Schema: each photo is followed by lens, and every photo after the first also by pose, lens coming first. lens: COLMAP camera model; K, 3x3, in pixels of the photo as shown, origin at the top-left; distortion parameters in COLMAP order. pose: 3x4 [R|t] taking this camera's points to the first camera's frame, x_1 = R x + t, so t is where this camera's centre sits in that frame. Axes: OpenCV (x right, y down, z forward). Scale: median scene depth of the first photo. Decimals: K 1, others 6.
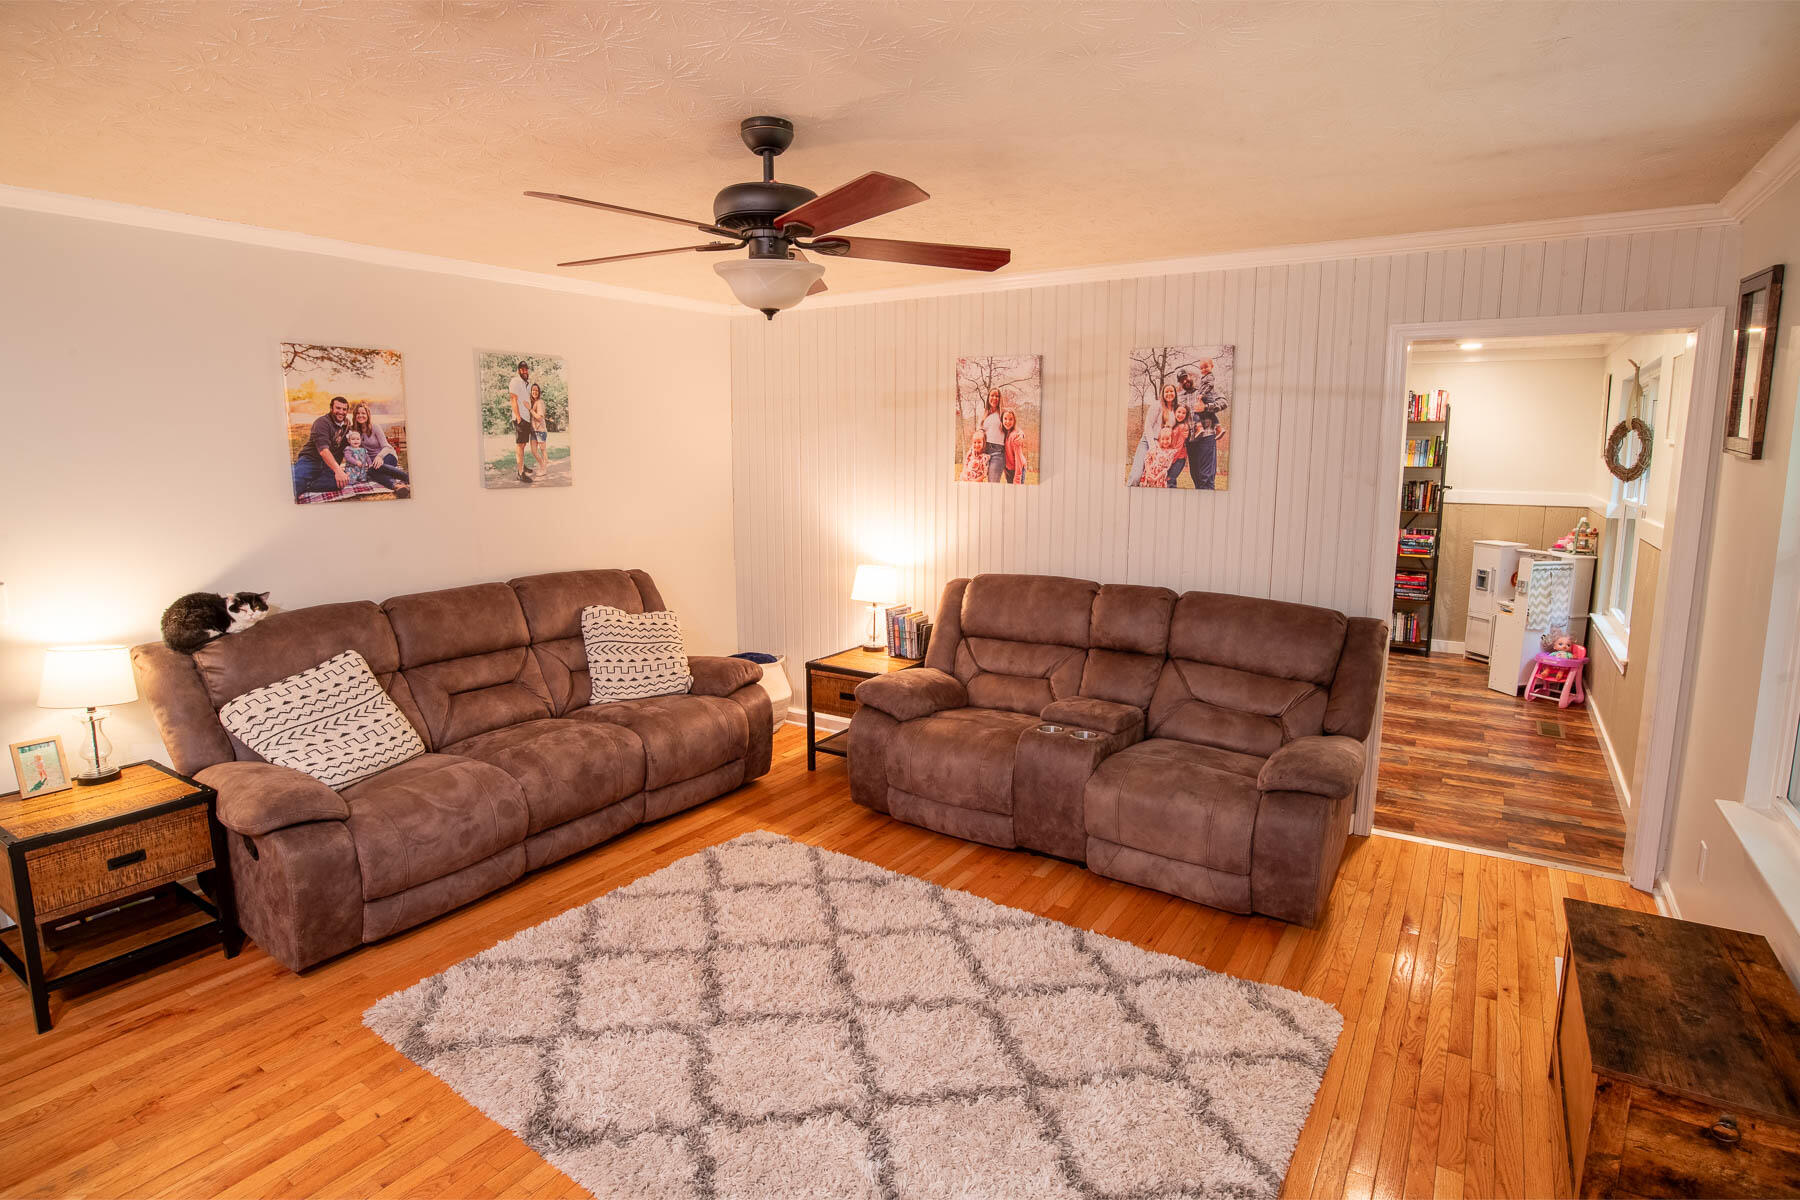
lens RADIAL K [[929.9, 0, 889.2], [0, 929.9, 584.5], [0, 0, 1]] dist [-0.054797, 0.008628]
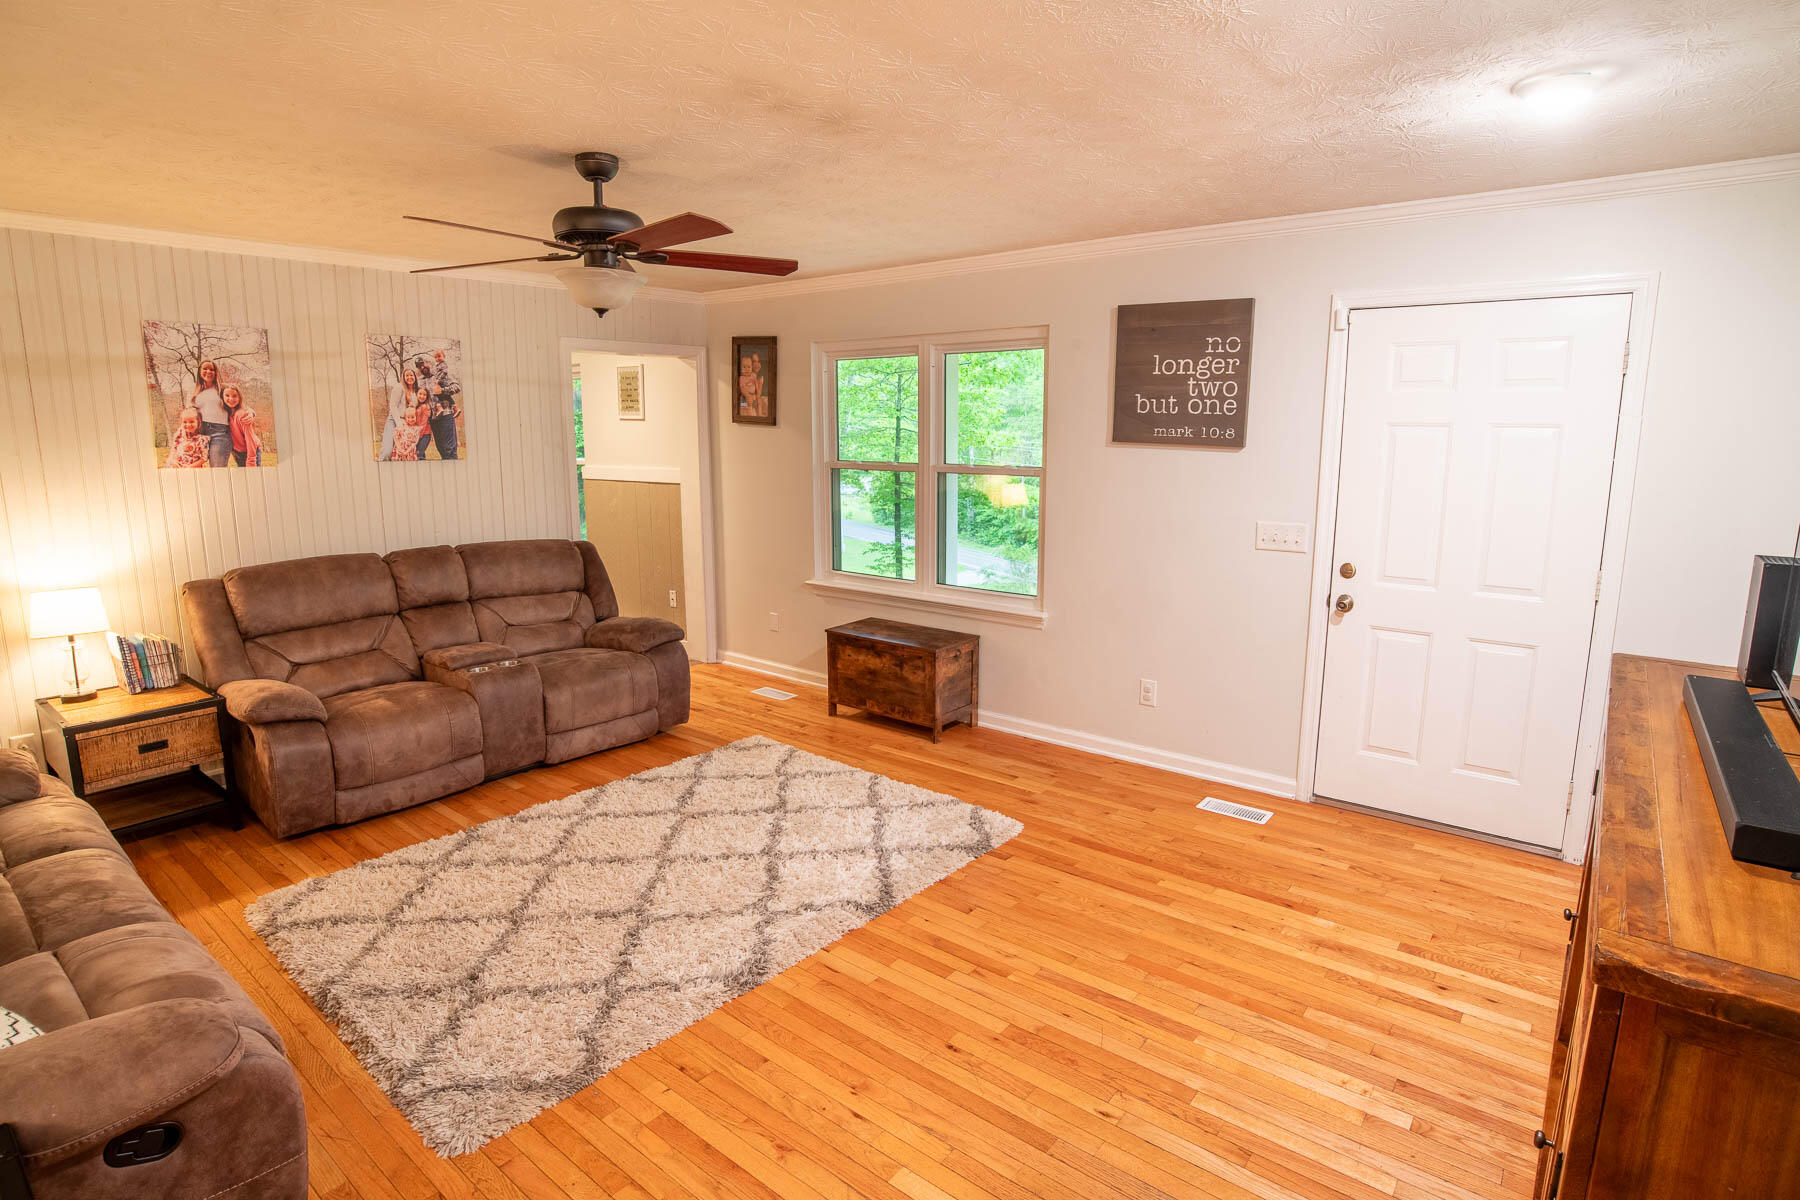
lens RADIAL K [[929.9, 0, 882.0], [0, 929.9, 599.7], [0, 0, 1]] dist [-0.054797, 0.008628]
pose [[0.112759, -0.179732, 0.977232, -0.779748], [0.150900, 0.975194, 0.161945, -0.033916], [-0.982097, 0.129203, 0.137083, 0.308534]]
